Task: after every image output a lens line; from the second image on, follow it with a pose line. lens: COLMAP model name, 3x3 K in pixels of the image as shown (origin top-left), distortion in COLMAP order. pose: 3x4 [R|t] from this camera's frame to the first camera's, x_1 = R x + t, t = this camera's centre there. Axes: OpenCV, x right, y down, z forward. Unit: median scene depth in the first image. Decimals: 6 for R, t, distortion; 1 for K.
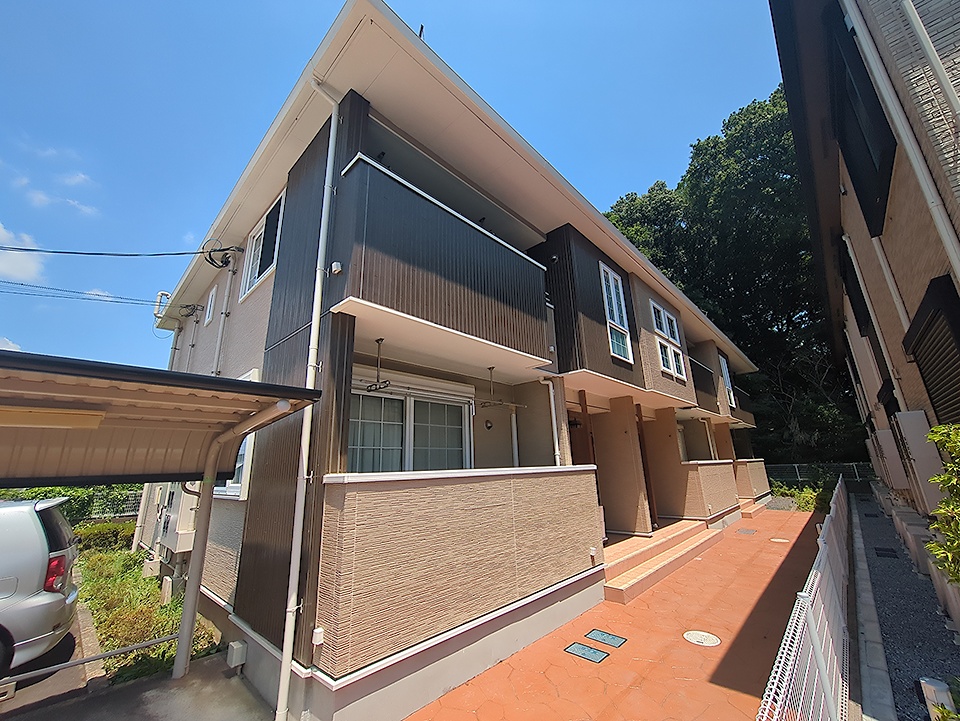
lens RADIAL K [[377.2, 0, 485.3], [0, 377.2, 364.1], [0, 0, 1]] dist [-0.003003, 0.001202]
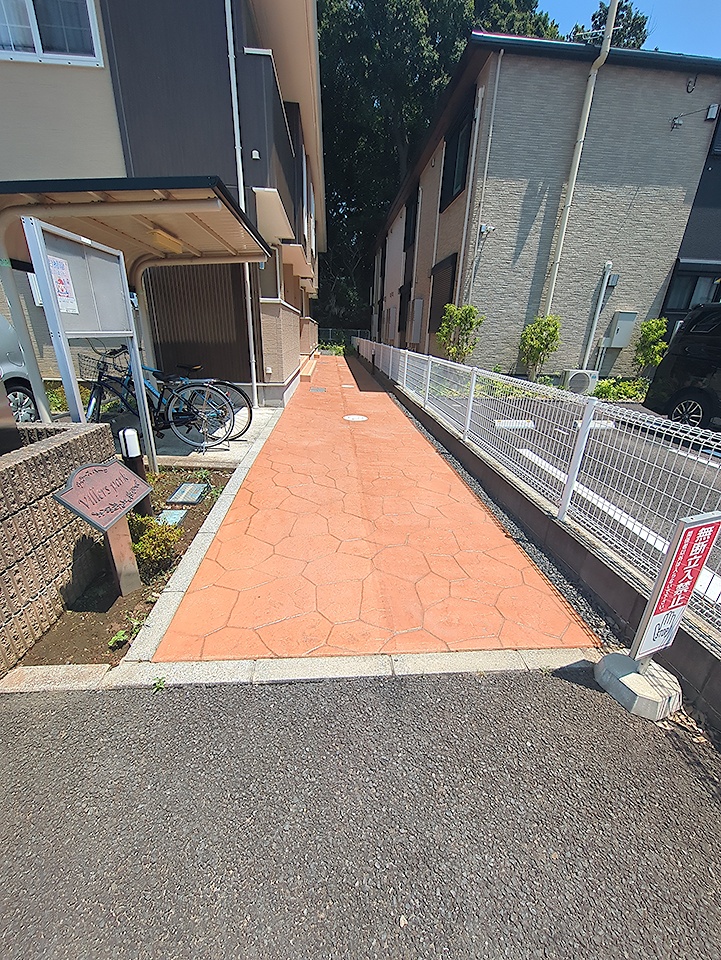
lens RADIAL K [[377.2, 0, 354.7], [0, 377.2, 484.6], [0, 0, 1]] dist [-0.003003, 0.001202]
pose [[0.684408, -0.220815, 0.694857, -1.017551], [-0.247588, 0.826014, 0.506360, -0.014337], [-0.685774, -0.518595, 0.510659, -0.523294]]
